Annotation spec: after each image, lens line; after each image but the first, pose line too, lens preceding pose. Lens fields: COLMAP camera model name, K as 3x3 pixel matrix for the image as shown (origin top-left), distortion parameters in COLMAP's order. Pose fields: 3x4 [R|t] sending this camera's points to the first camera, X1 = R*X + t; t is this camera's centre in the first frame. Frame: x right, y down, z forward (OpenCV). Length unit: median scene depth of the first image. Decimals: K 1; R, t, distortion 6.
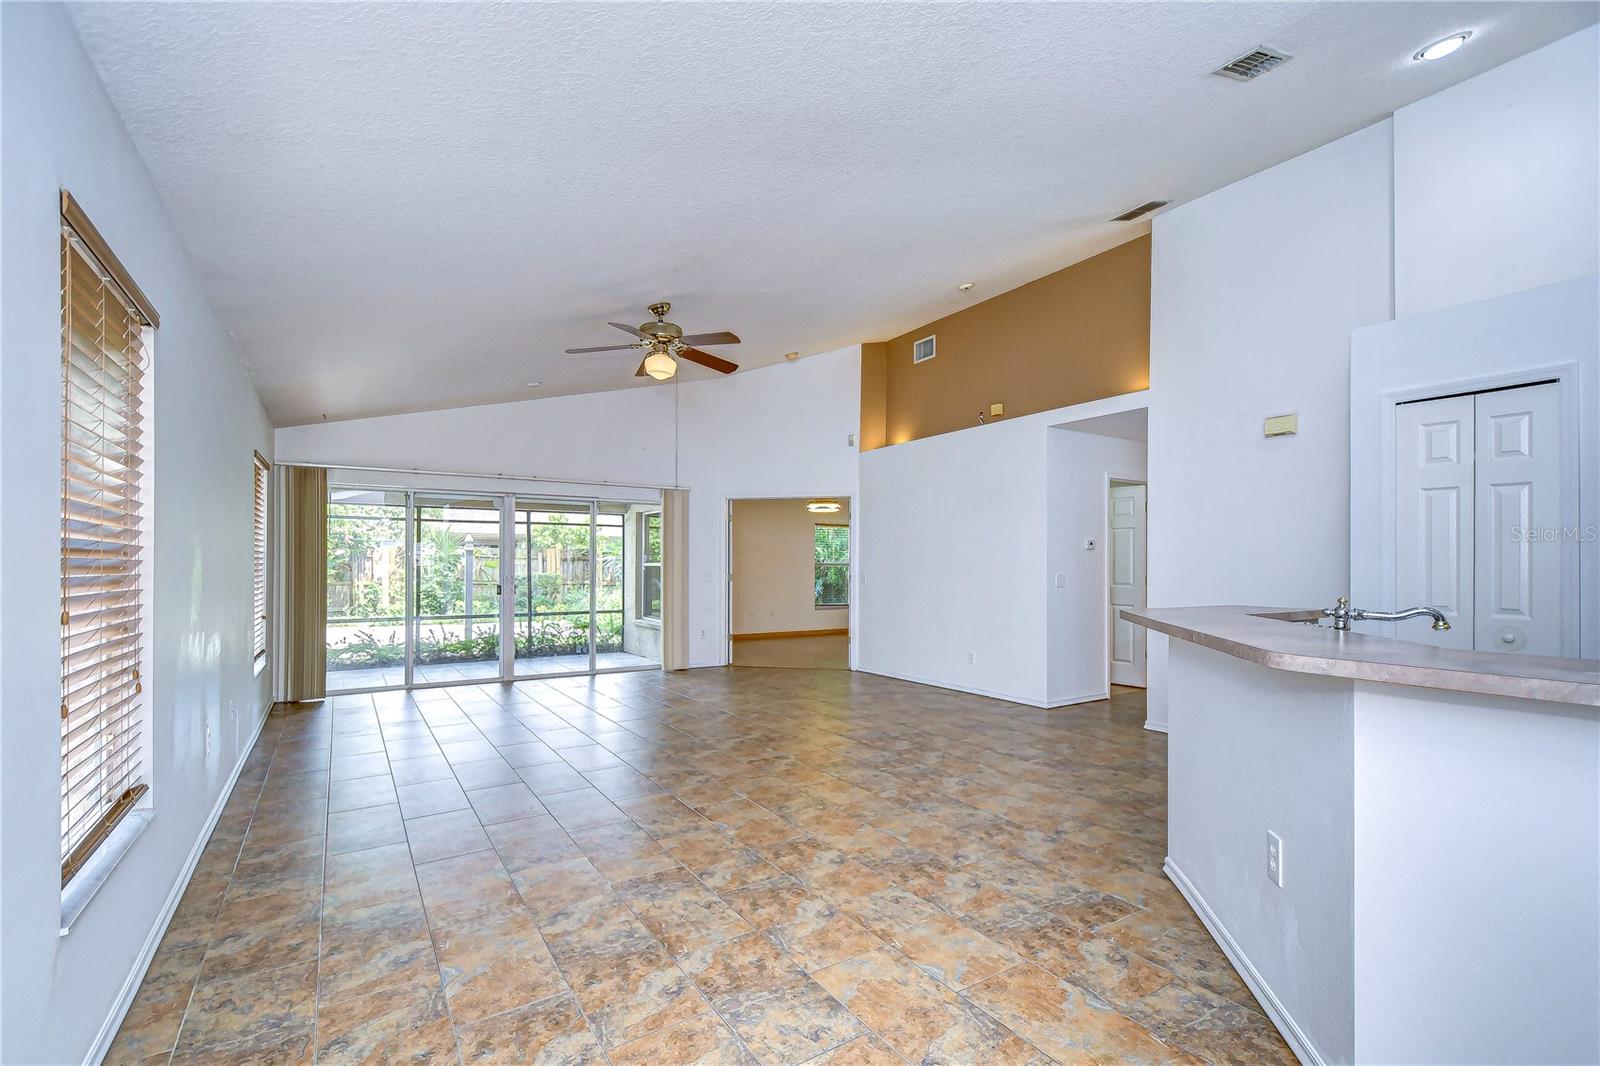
lens RADIAL K [[715.8, 0, 805.7], [0, 715.8, 564.8], [0, 0, 1]] dist [0.001869, -0.000305]
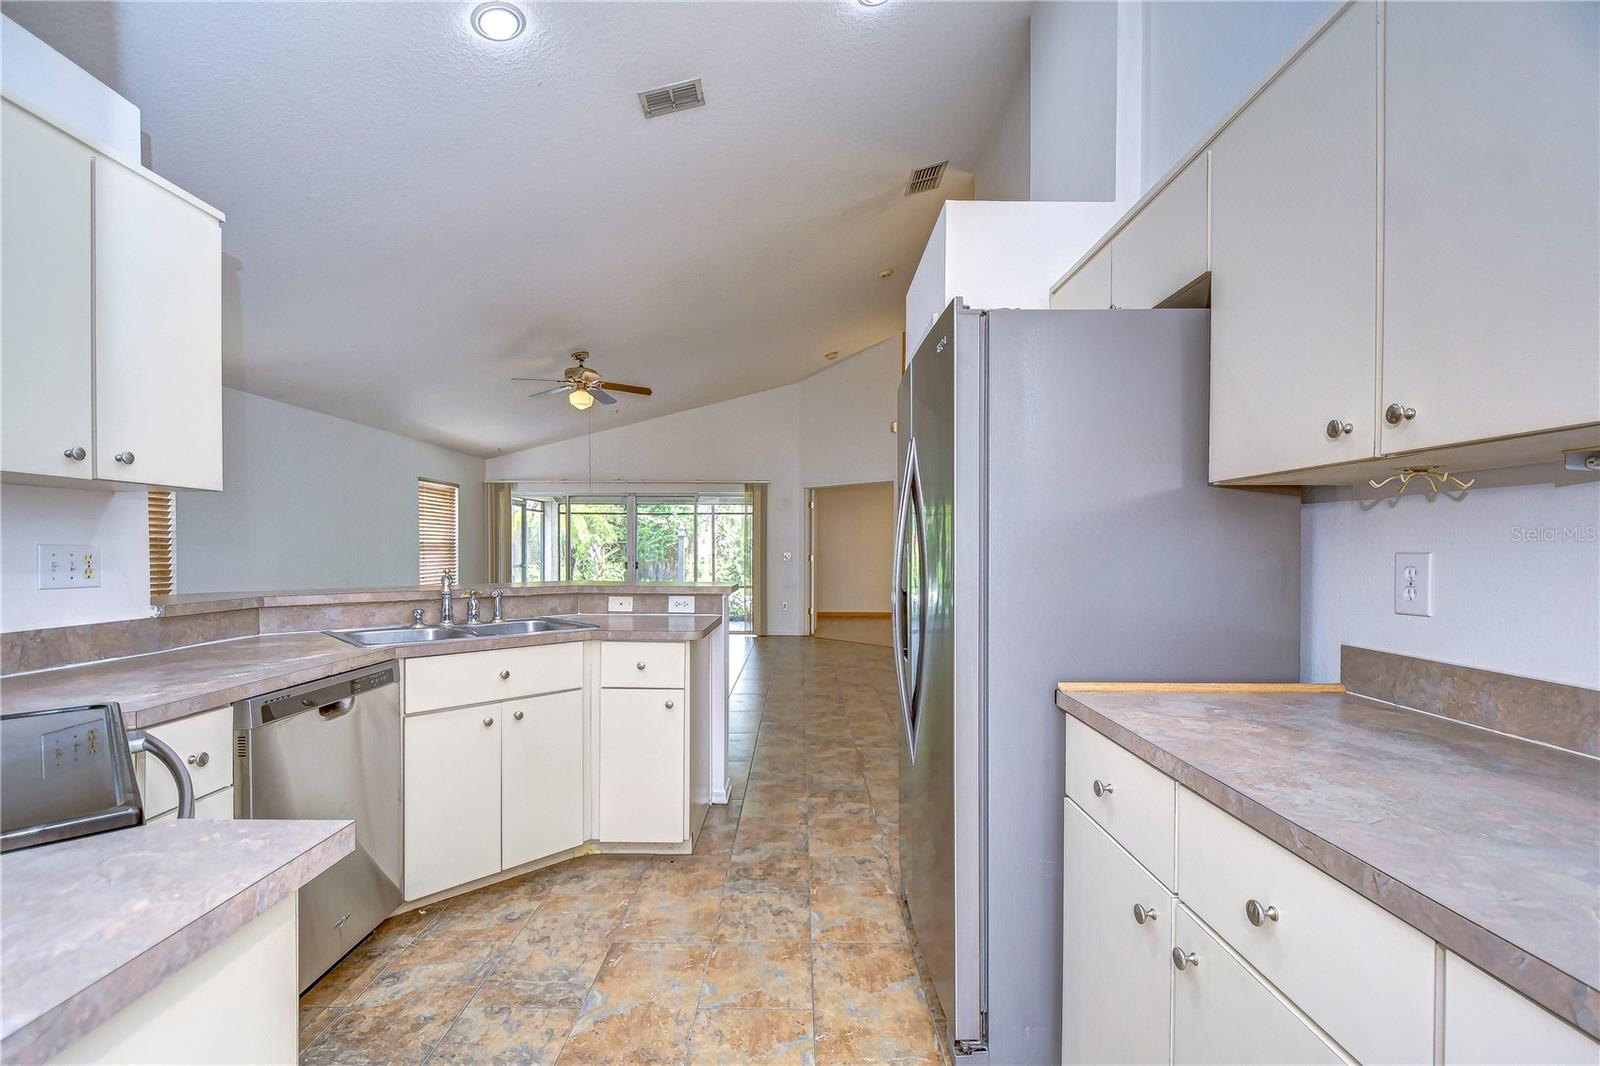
lens RADIAL K [[706.2, 0, 797.3], [0, 706.2, 562.8], [0, 0, 1]] dist [0.000552, -0.001323]
pose [[0.836490, 0.012730, -0.547834, 0.854947], [-0.001656, 0.999784, 0.020702, 0.003380], [0.547980, -0.016410, 0.836331, 0.102887]]
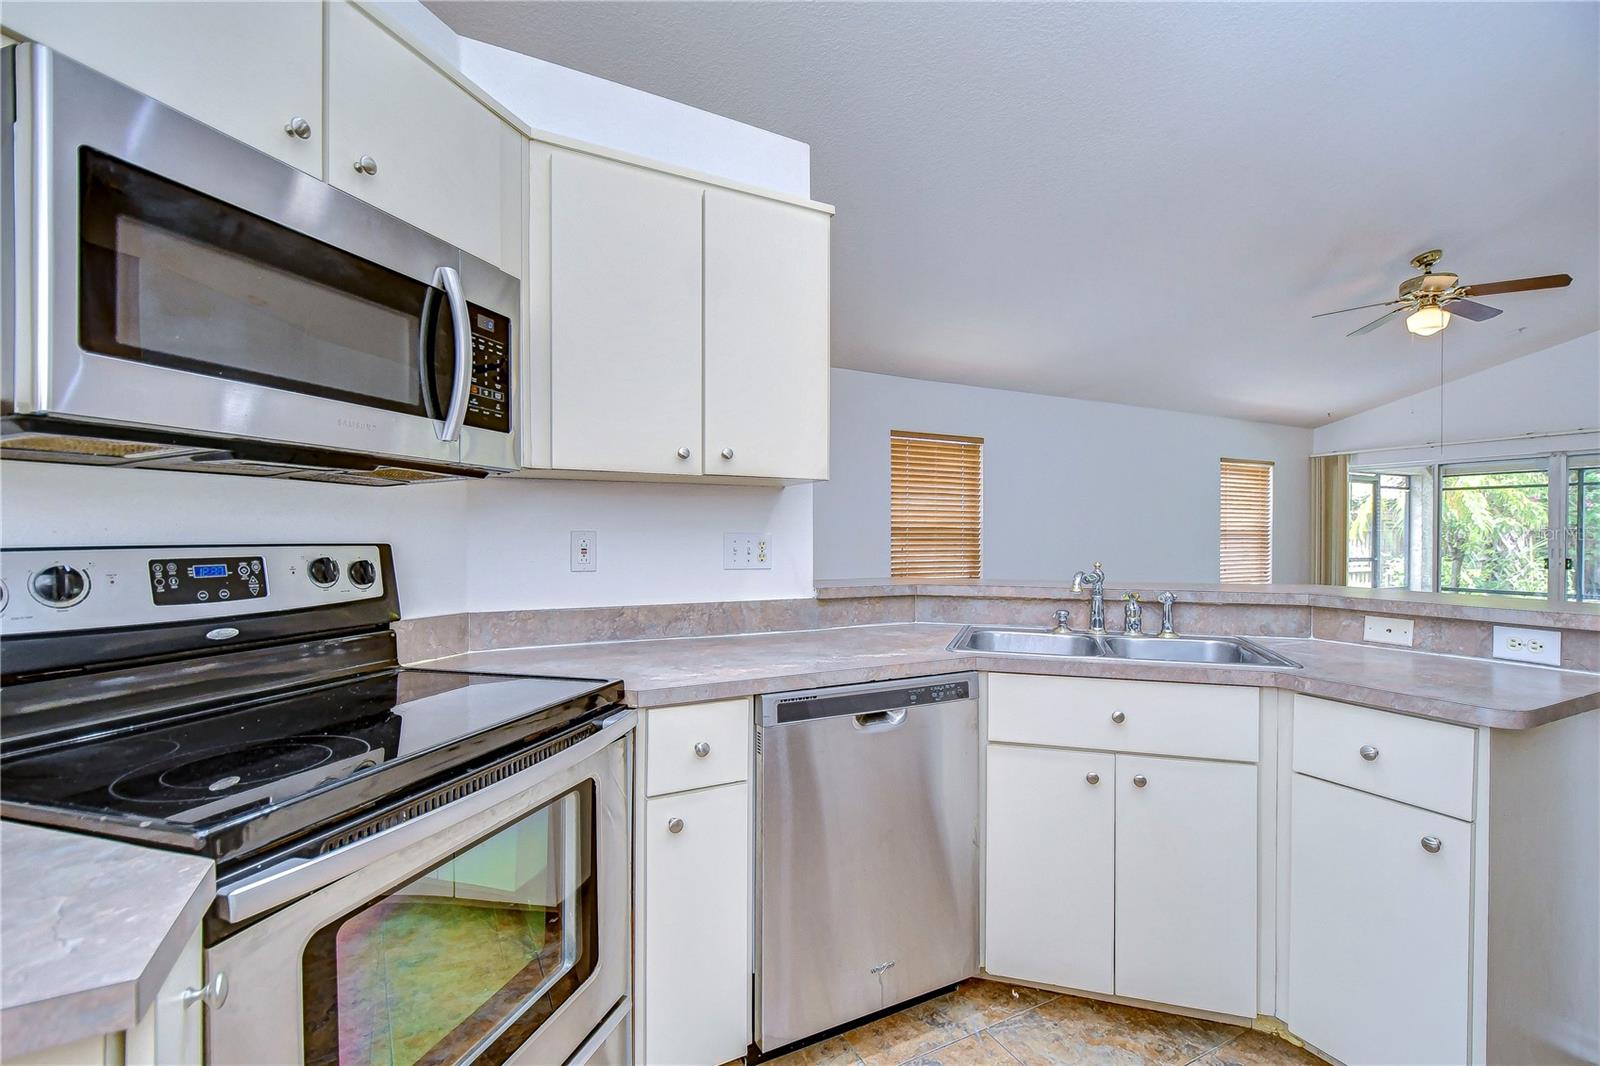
lens RADIAL K [[708.7, 0, 819.7], [0, 708.7, 541.1], [0, 0, 1]] dist [0.014122, -0.011132]
pose [[-0.083985, 0.007855, -0.996436, 0.773265], [-0.001752, 0.999966, 0.008031, 0.003696], [0.996465, 0.002420, -0.083969, 0.283393]]
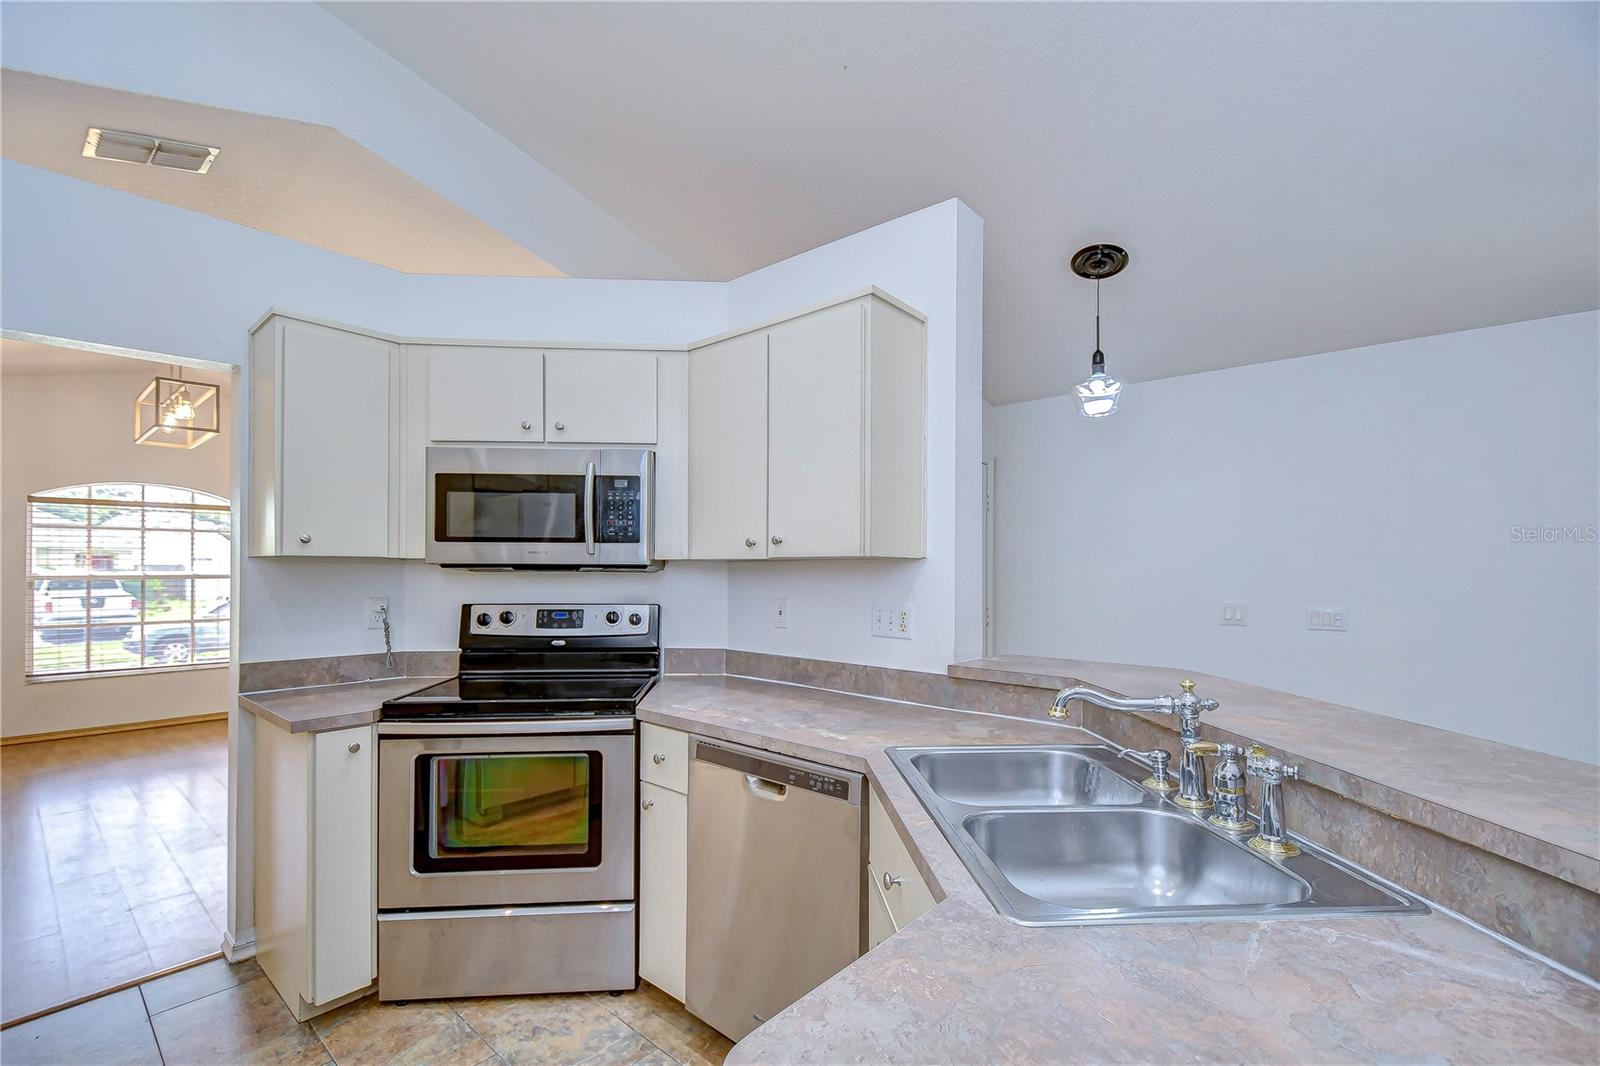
lens RADIAL K [[700.3, 0, 801.8], [0, 700.3, 566.8], [0, 0, 1]] dist [0.013297, -0.010683]
pose [[-0.962867, -0.005819, -0.269914, 0.519121], [-0.004269, 0.999971, -0.006330, -0.018471], [0.269943, -0.004943, -0.962864, 0.627798]]
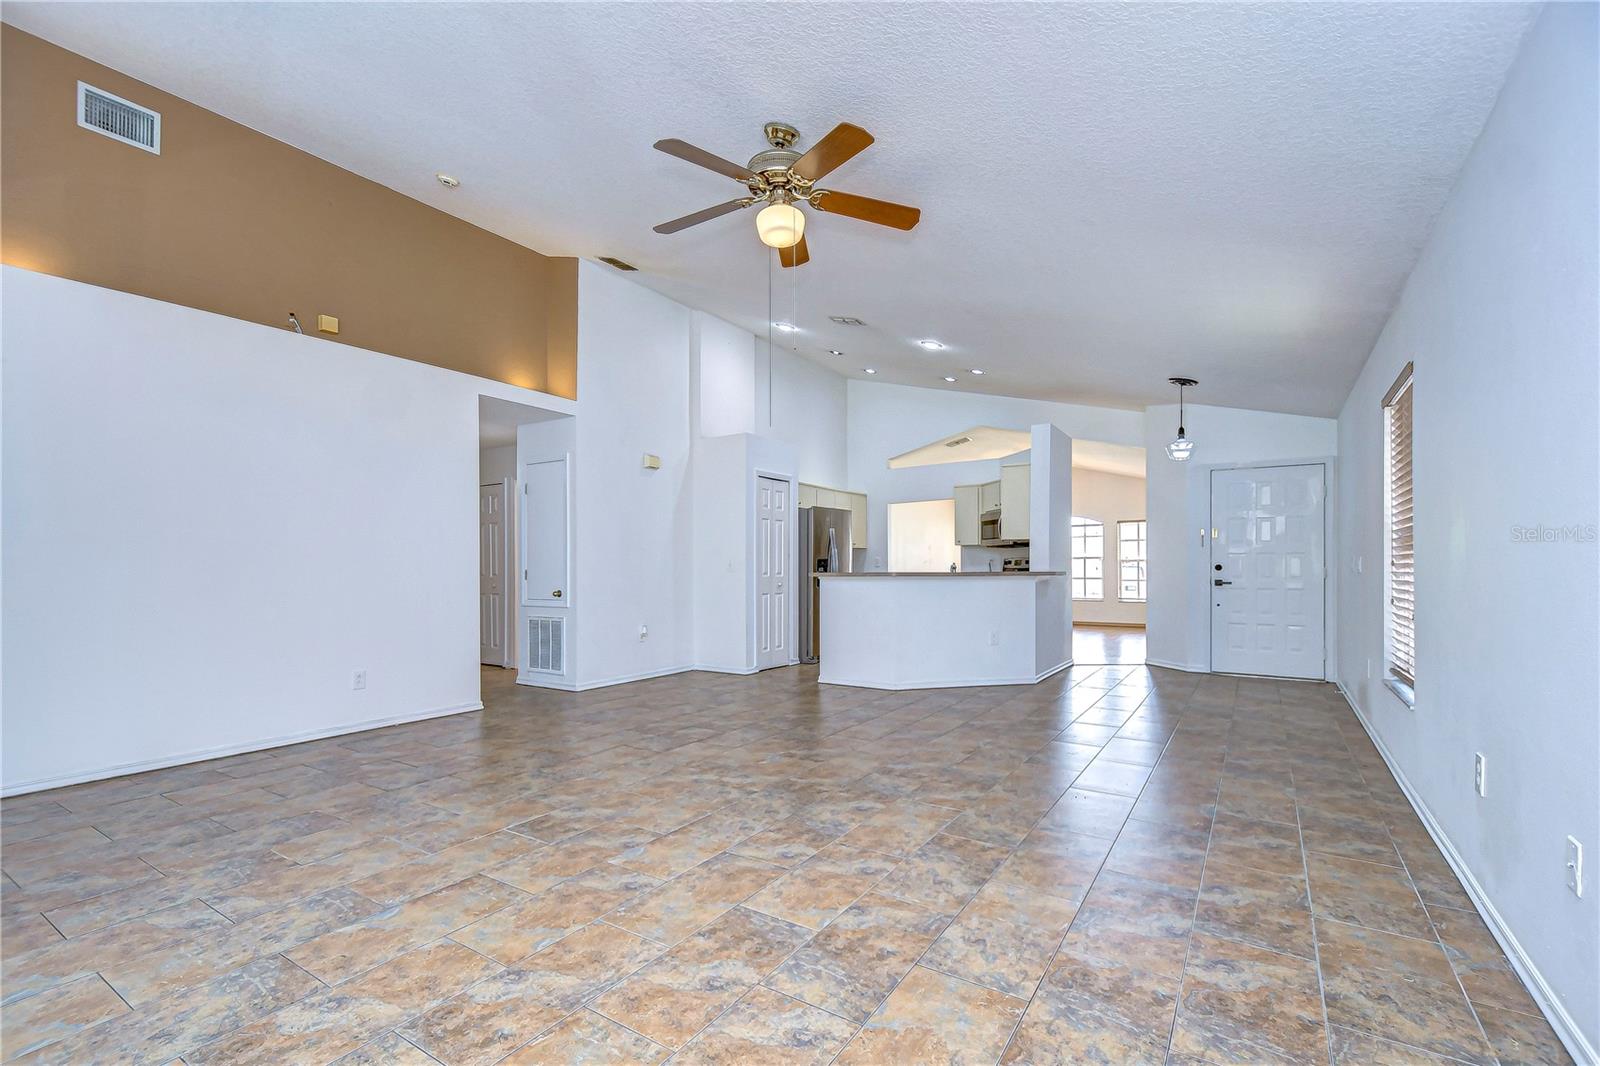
lens RADIAL K [[706.2, 0, 797.3], [0, 706.2, 562.8], [0, 0, 1]] dist [0.000552, -0.001323]
pose [[-0.403427, 0.006192, 0.914991, -0.770973], [0.001262, 0.999980, -0.006211, 0.028904], [-0.915011, -0.001351, -0.403427, 1.216847]]
